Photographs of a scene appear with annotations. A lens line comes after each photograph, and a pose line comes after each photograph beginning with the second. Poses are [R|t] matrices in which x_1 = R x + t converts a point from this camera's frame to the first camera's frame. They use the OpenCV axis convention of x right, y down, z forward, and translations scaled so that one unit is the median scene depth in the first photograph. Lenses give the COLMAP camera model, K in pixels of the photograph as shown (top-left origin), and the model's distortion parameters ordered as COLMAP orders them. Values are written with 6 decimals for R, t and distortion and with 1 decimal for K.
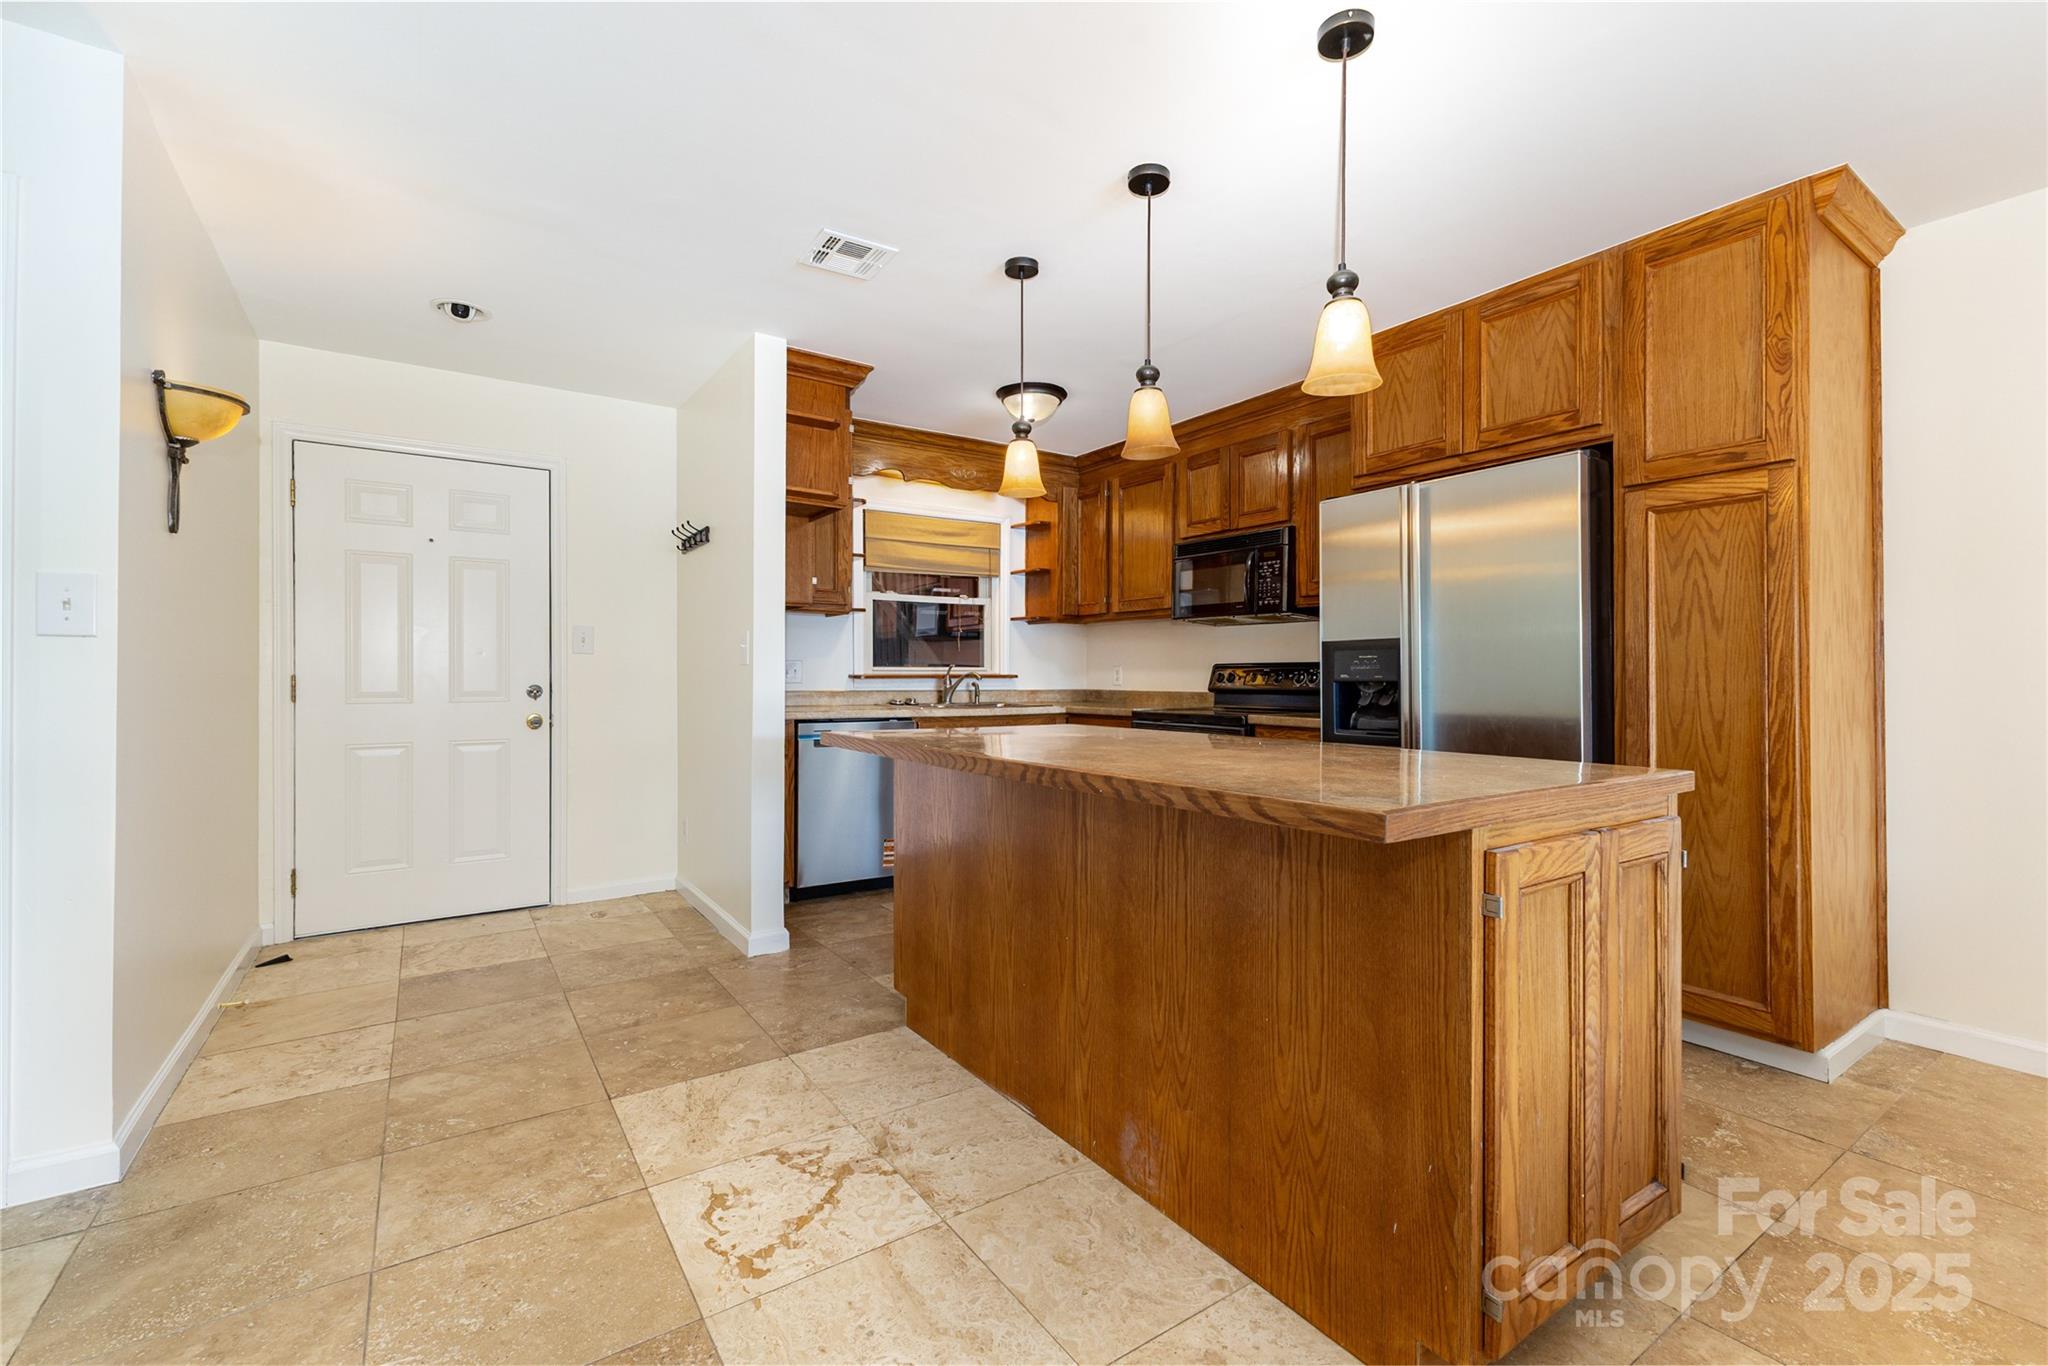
lens RADIAL K [[870.9, 0, 1030.7], [0, 870.9, 676.3], [0, 0, 1]] dist [0.012241, -0.003807]
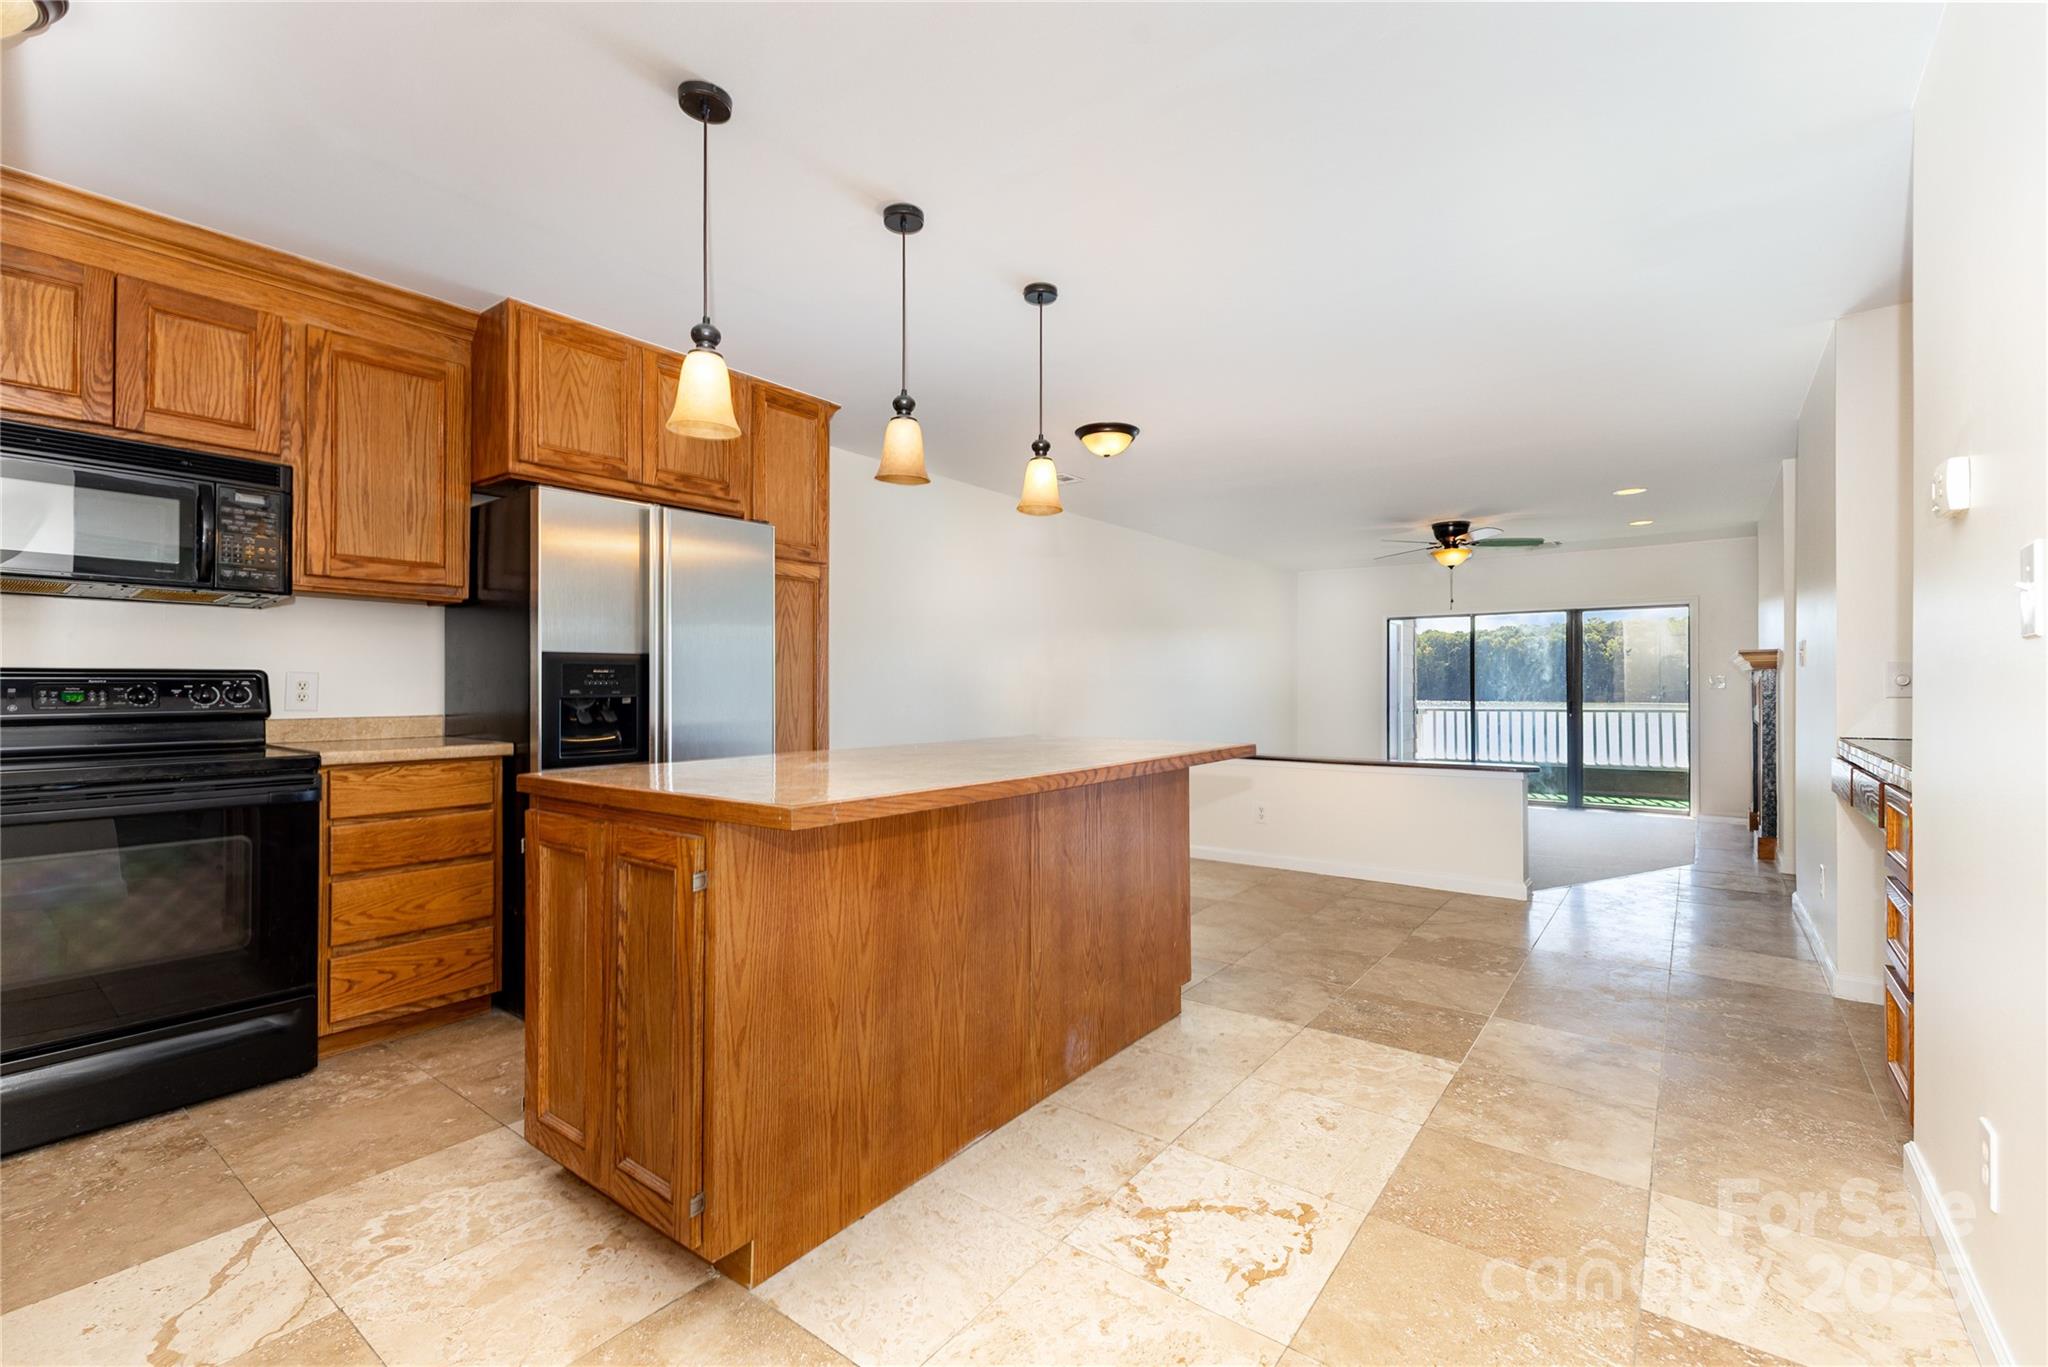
lens RADIAL K [[892.0, 0, 1024.0], [0, 892.0, 683.5], [0, 0, 1]] dist [0.025068, -0.006488]
pose [[-0.316535, 0.000920, 0.948580, -1.062991], [0.000582, 1.000000, -0.000775, -0.013235], [-0.948581, 0.000307, -0.316535, 1.386264]]
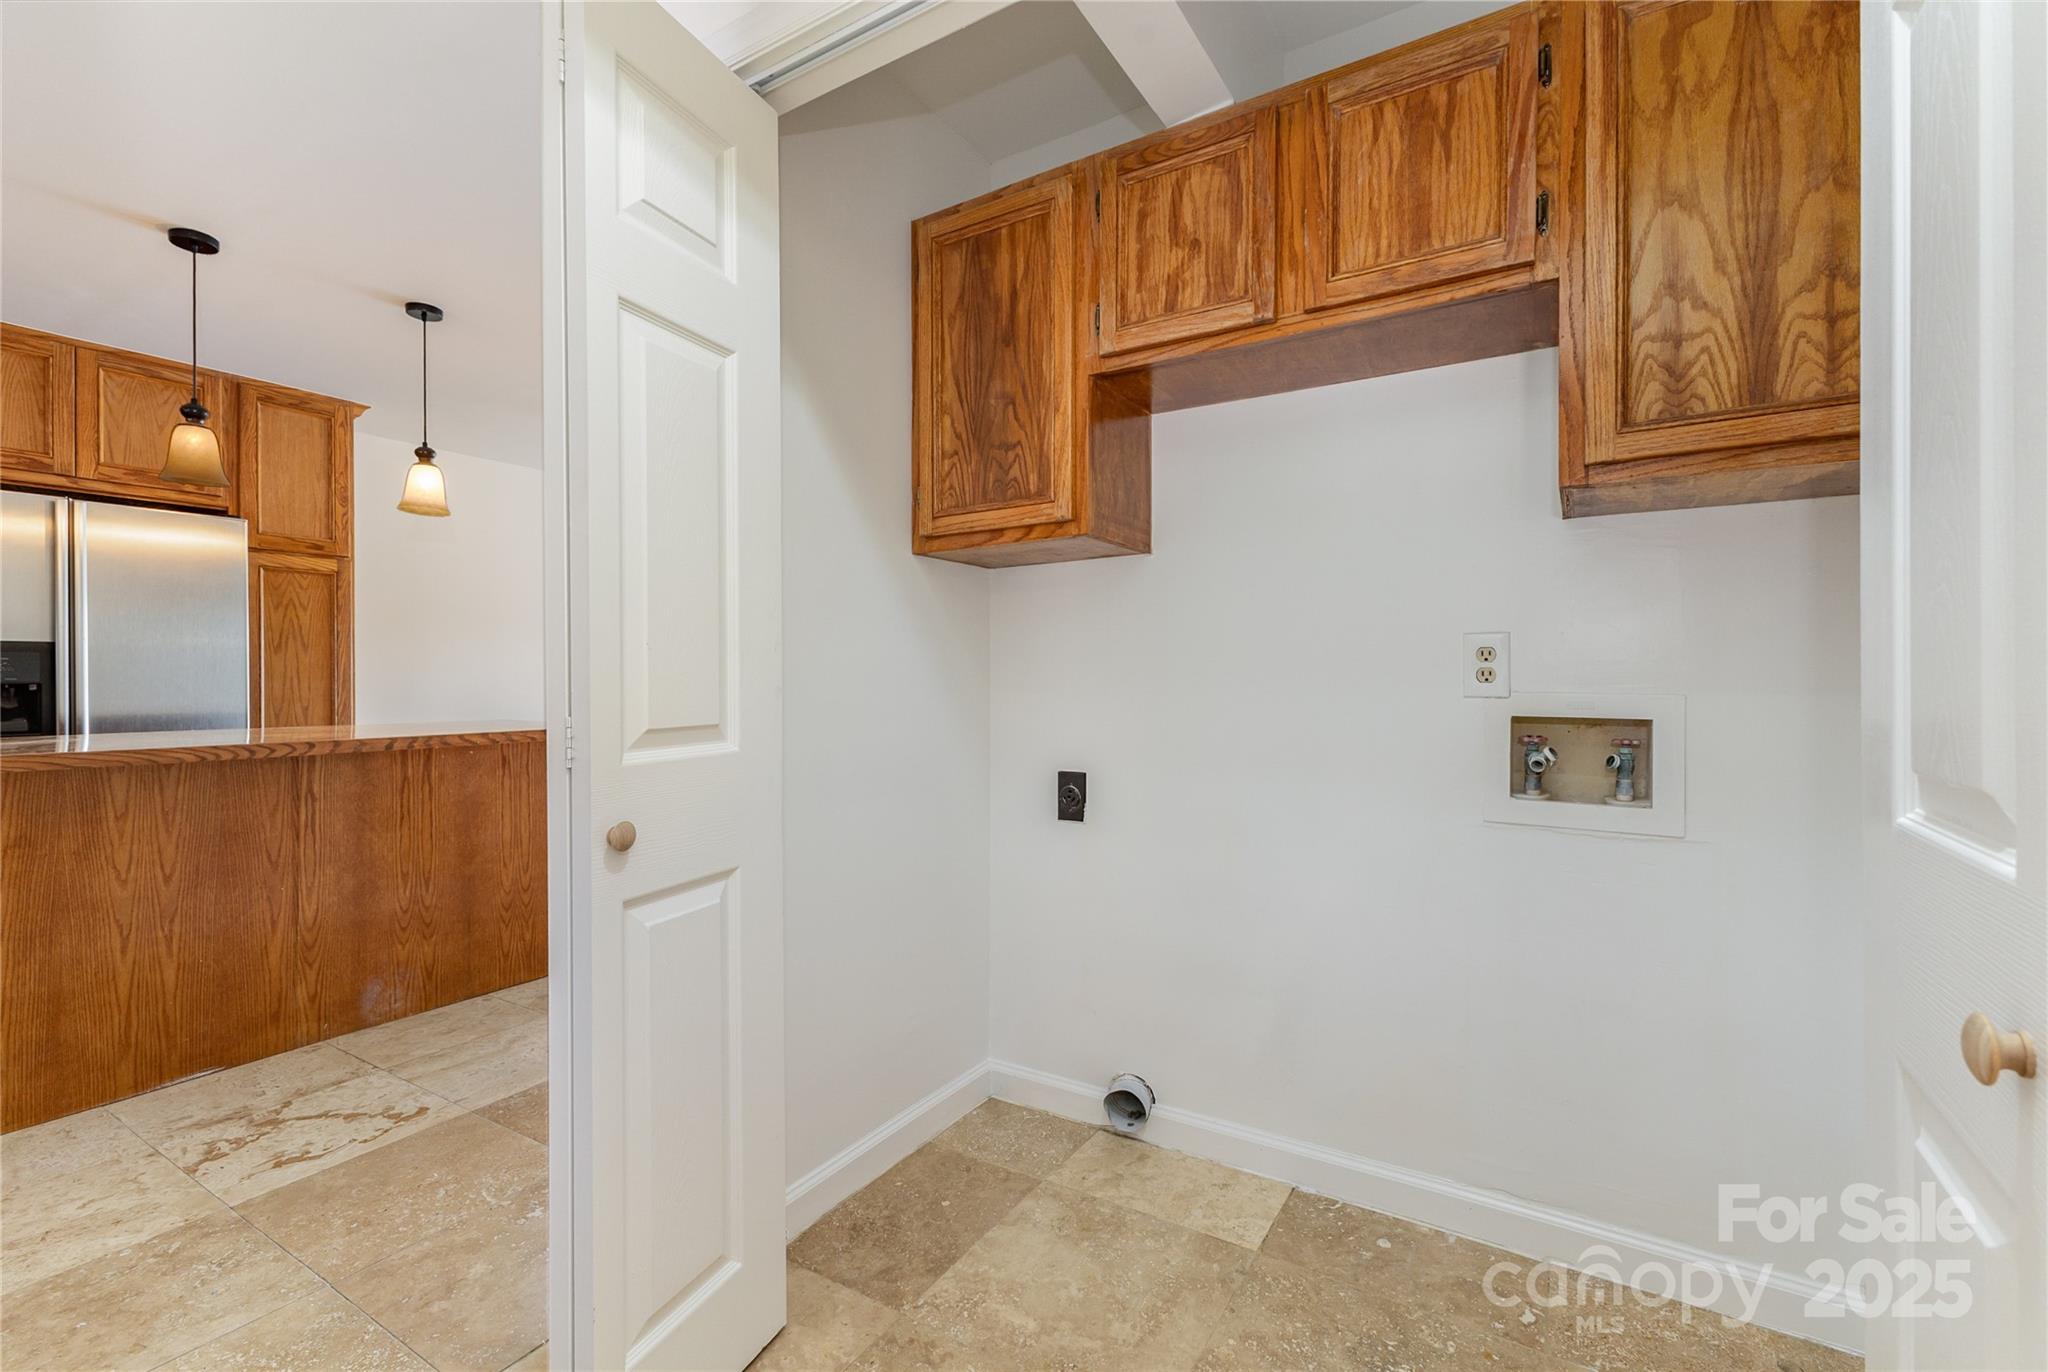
lens RADIAL K [[892.0, 0, 1024.0], [0, 892.0, 686.0], [0, 0, 1]] dist [0.025068, -0.006488]
pose [[-0.400152, -0.004249, 0.916439, -1.588087], [0.001075, 0.999986, 0.005106, 0.006871], [-0.916448, 0.003028, -0.400142, 0.558980]]
